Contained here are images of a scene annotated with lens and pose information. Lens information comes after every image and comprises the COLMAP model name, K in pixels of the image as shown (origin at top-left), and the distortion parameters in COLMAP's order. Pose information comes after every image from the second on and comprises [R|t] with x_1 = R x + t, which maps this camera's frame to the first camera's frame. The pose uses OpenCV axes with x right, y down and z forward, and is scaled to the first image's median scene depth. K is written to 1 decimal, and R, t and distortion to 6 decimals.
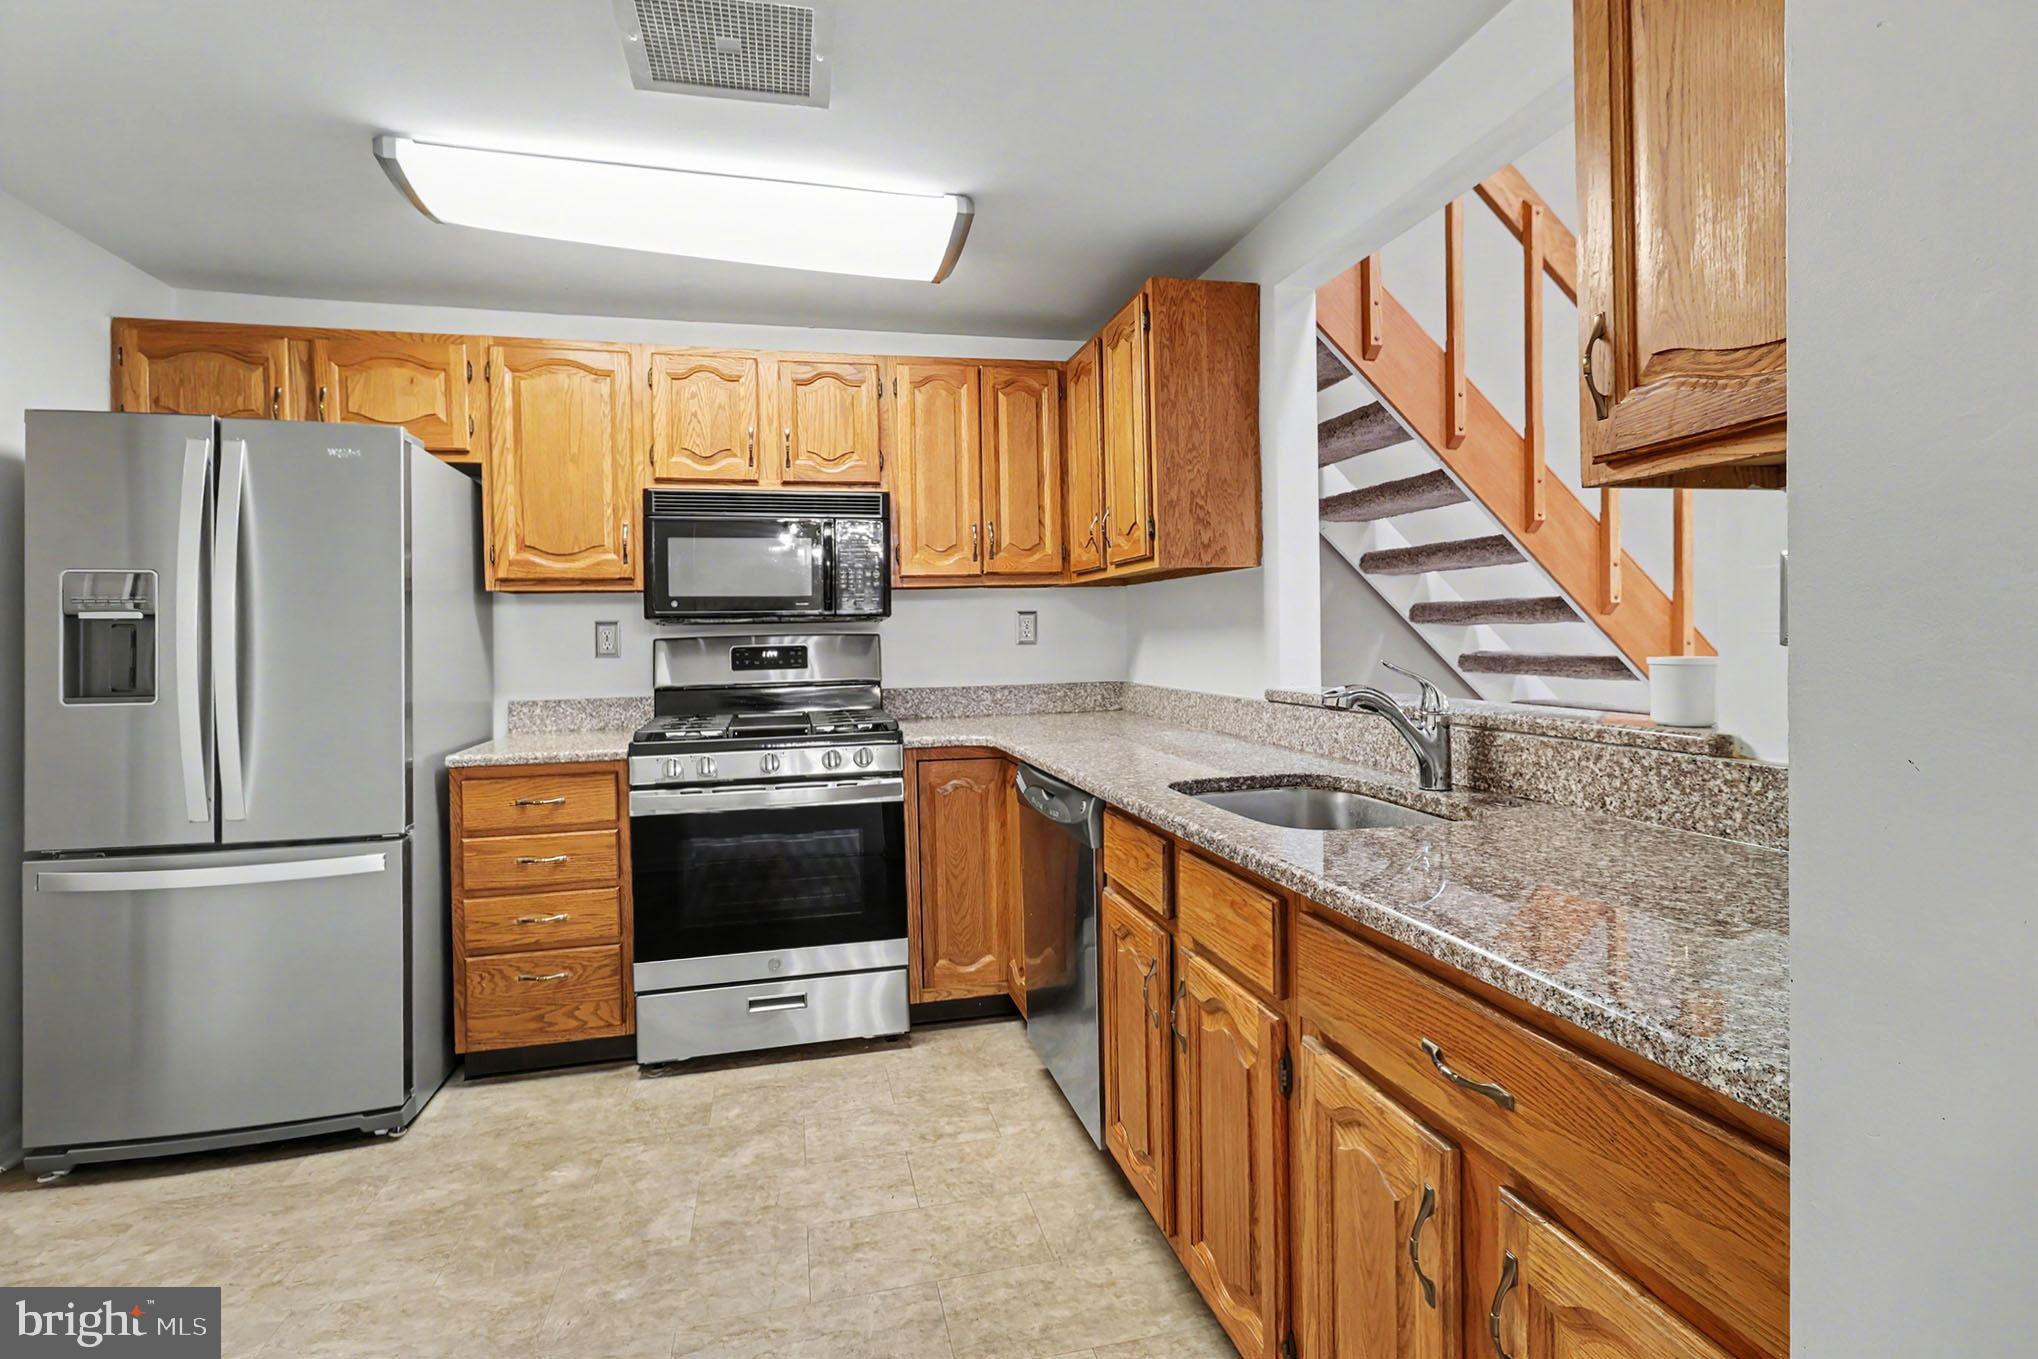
lens RADIAL K [[950.8, 0, 1007.1], [0, 950.8, 596.5], [0, 0, 1]] dist [0.002665, 0.000805]
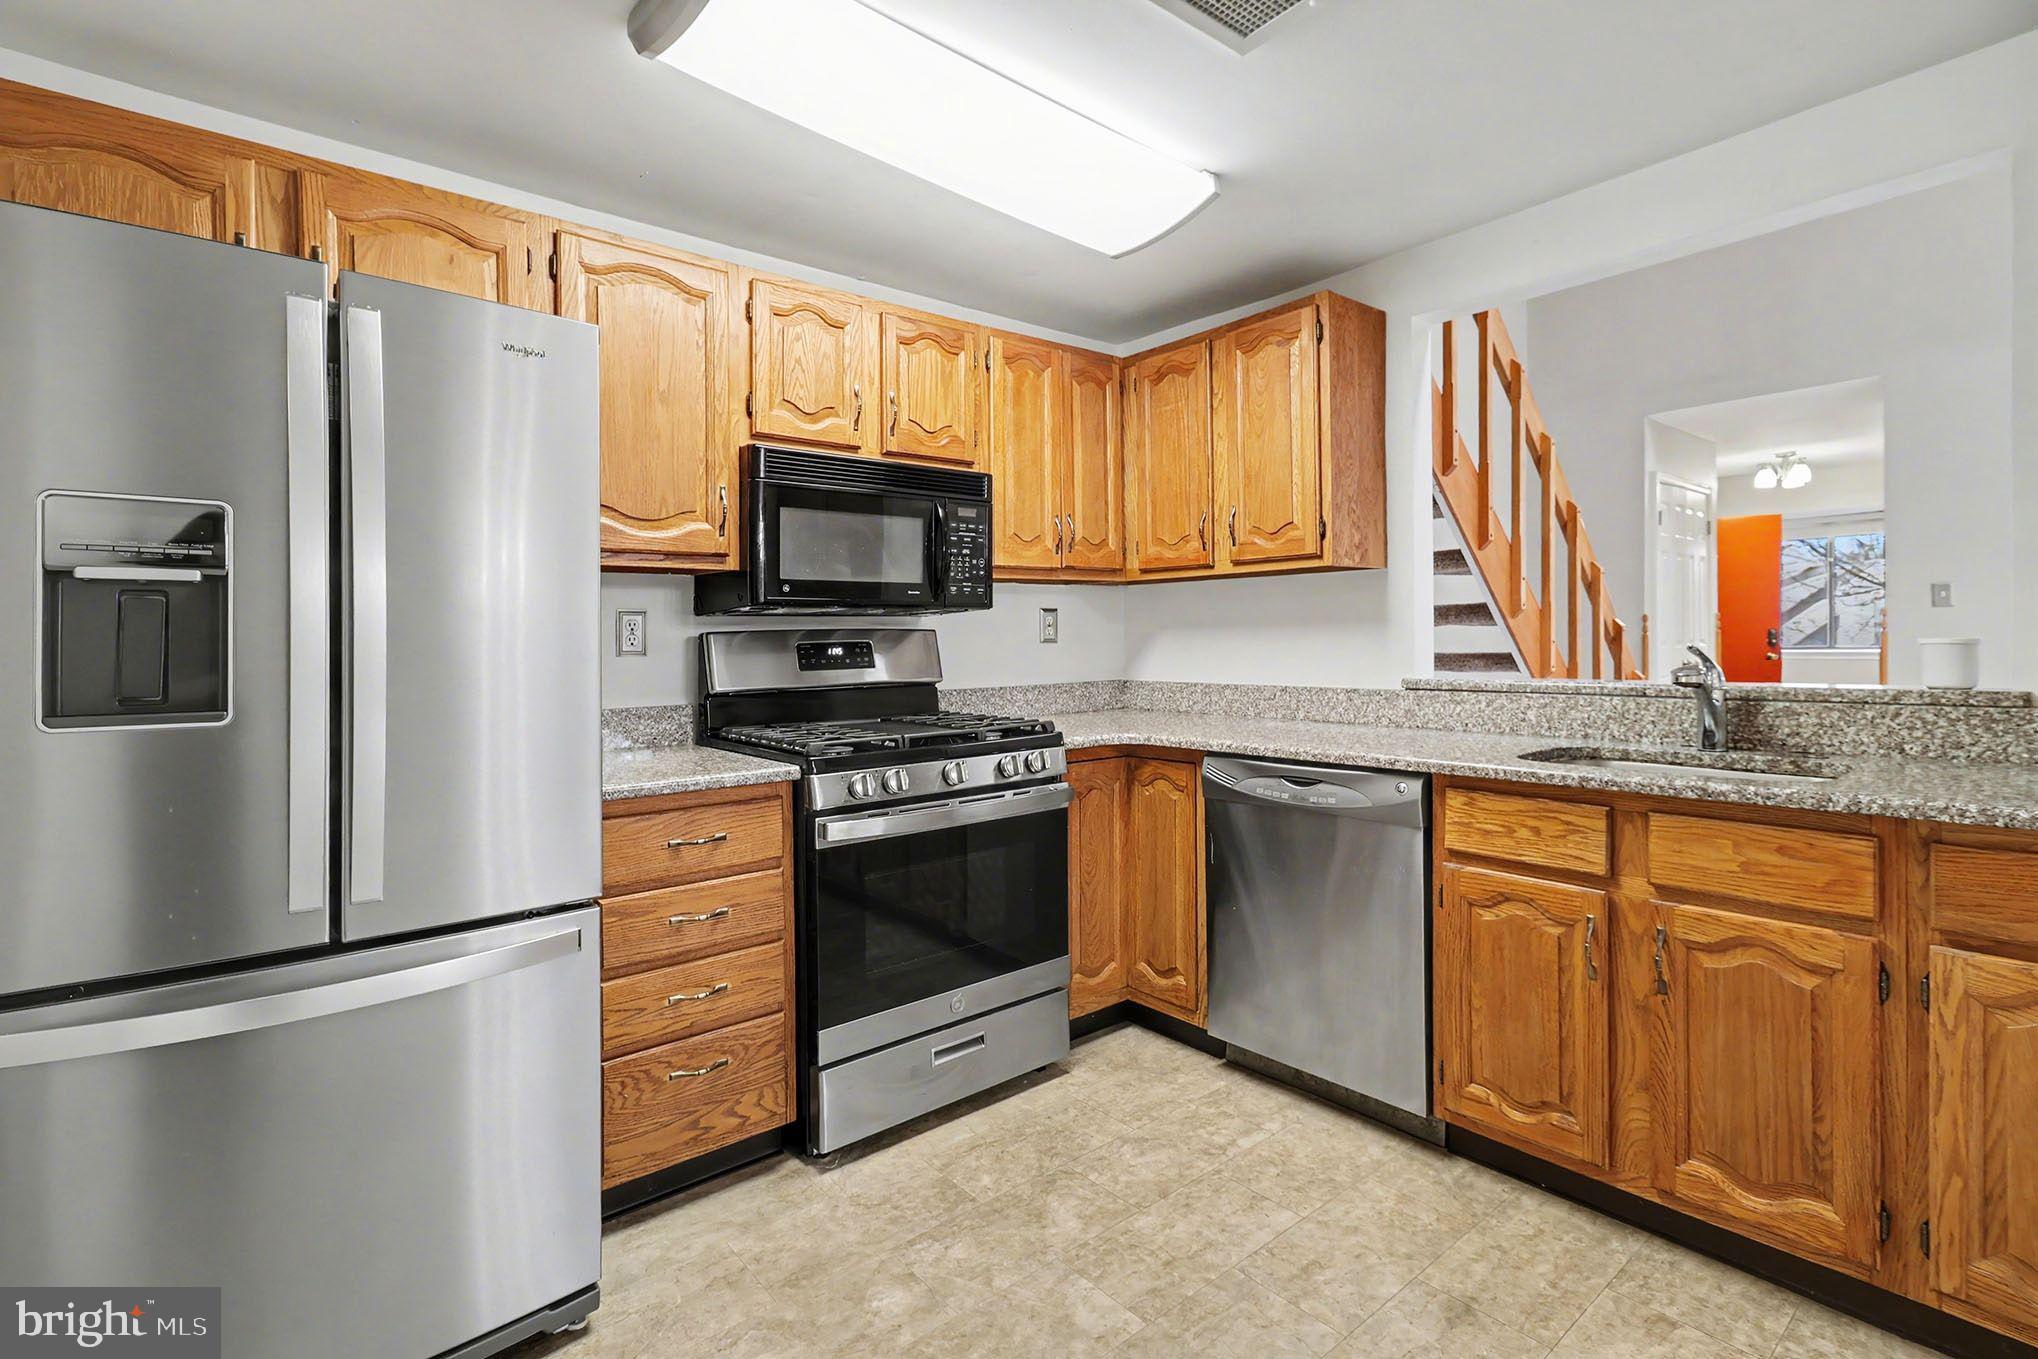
lens RADIAL K [[950.8, 0, 990.2], [0, 950.8, 603.6], [0, 0, 1]] dist [0.002665, 0.000805]
pose [[0.897631, 0.021212, 0.440237, -0.585052], [-0.018259, 0.999773, -0.010941, 0.028107], [-0.440369, 0.001783, 0.897815, 0.198451]]
